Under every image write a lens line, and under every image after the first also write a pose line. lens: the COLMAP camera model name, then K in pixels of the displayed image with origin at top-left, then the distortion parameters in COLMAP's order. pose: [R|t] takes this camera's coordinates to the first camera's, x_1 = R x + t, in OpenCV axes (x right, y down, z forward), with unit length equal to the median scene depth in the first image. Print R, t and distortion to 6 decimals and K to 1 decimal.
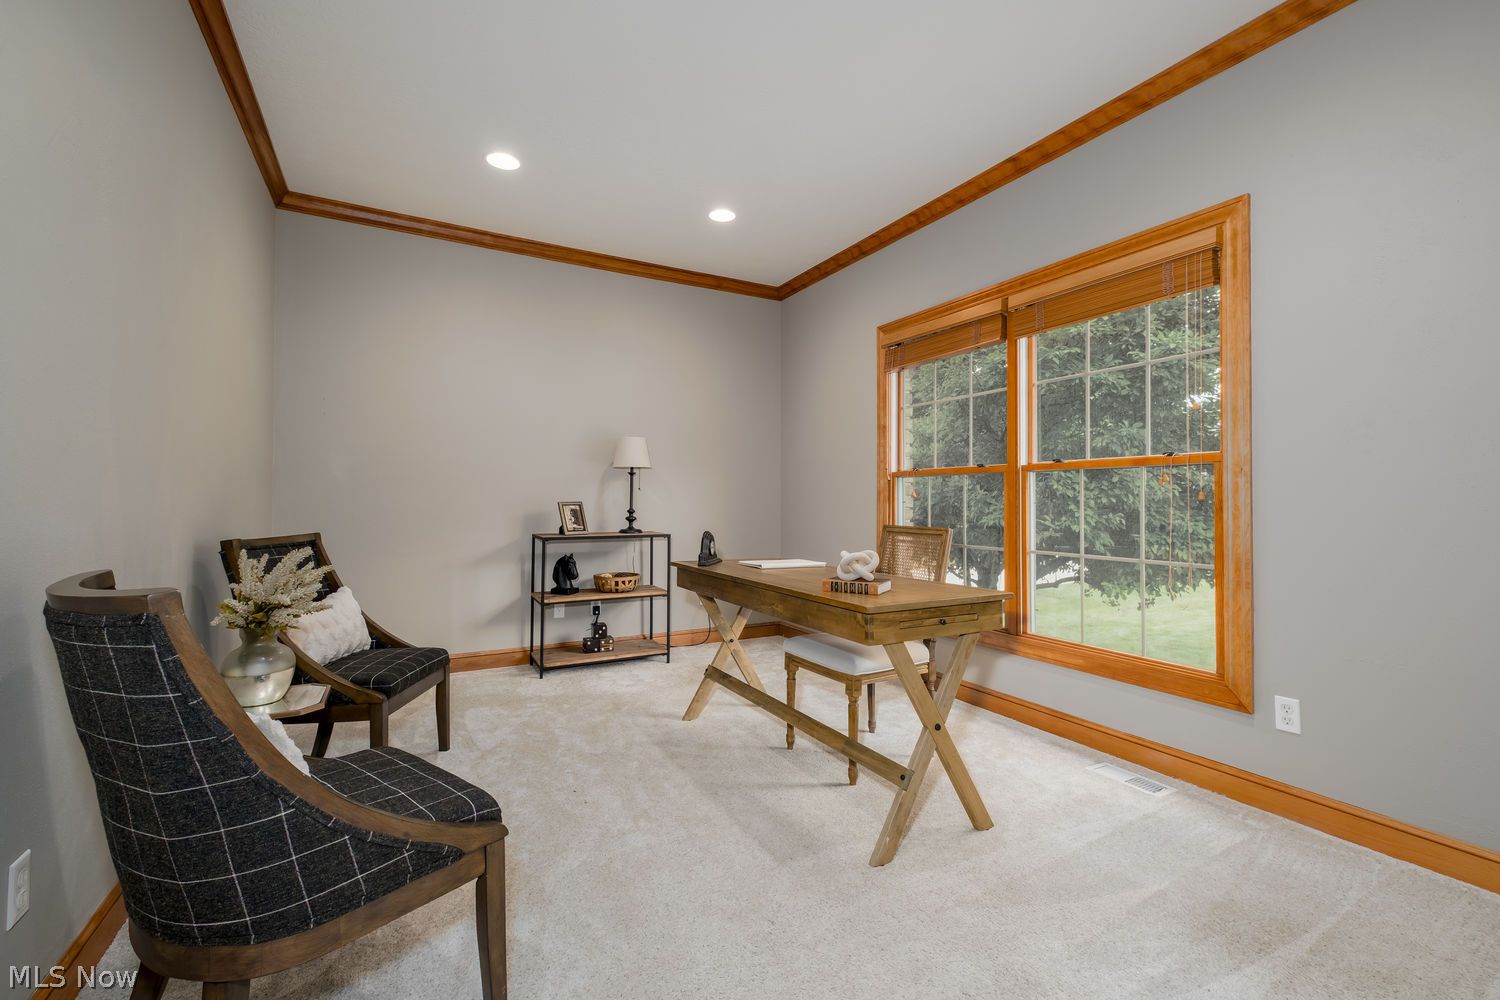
lens RADIAL K [[652.1, 0, 749.7], [0, 652.1, 502.7], [0, 0, 1]] dist [0.001754, 0.000141]
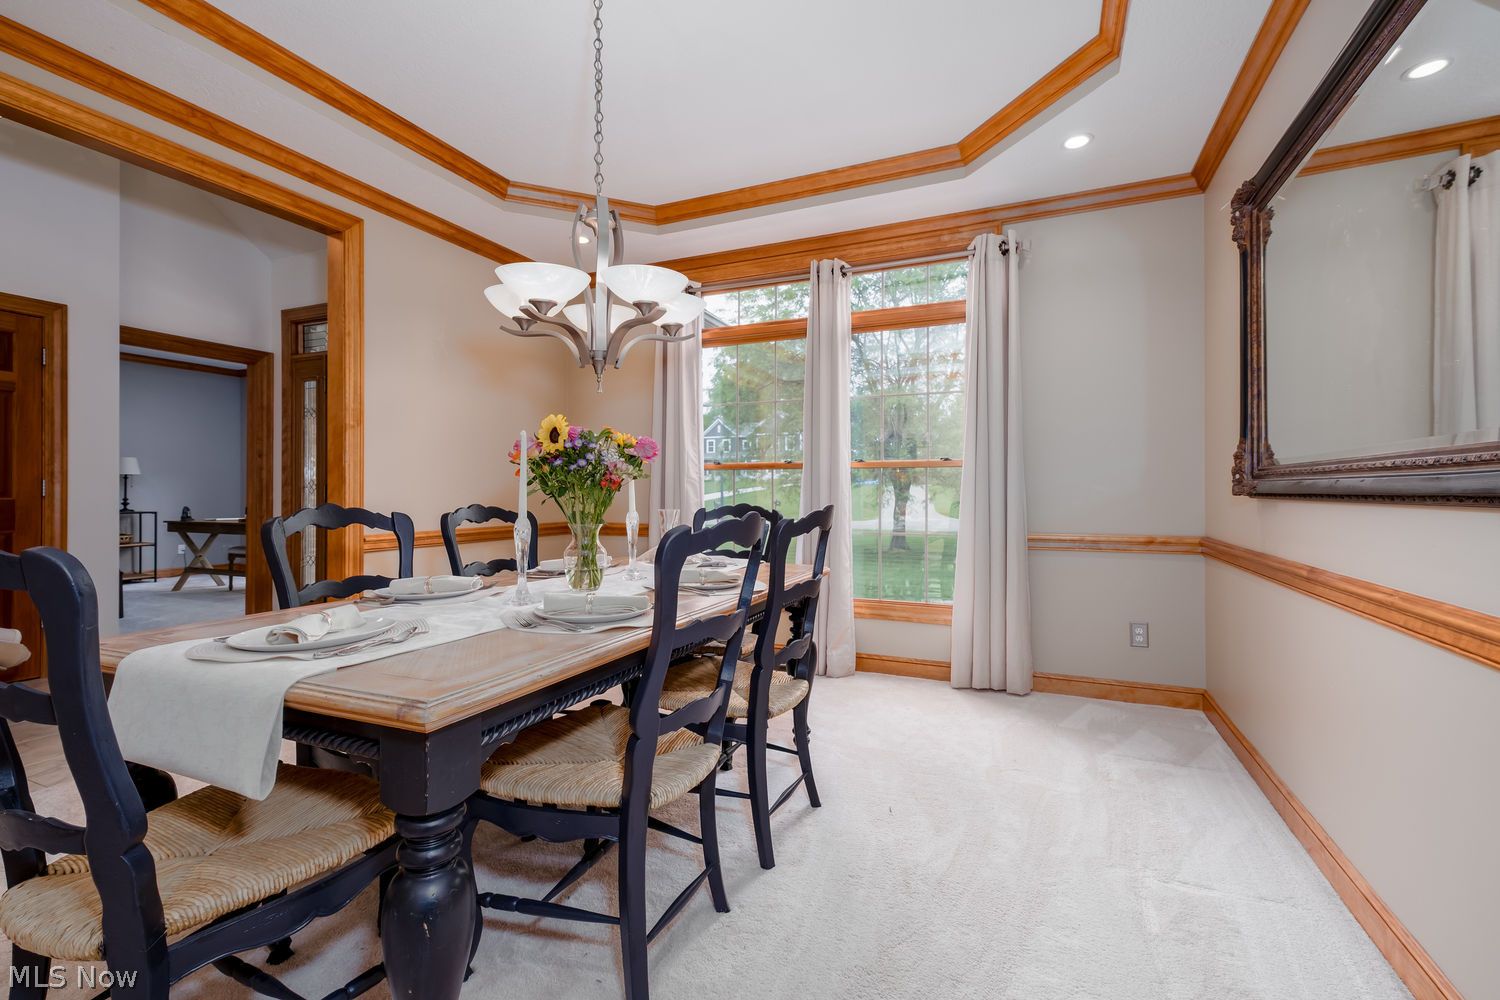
lens RADIAL K [[652.1, 0, 760.6], [0, 652.1, 495.1], [0, 0, 1]] dist [0.001754, 0.000141]
pose [[0.779976, -0.007690, 0.625762, 0.056783], [-0.001408, 0.999900, 0.014042, -0.026352], [-0.625807, -0.011833, 0.779888, -1.500509]]
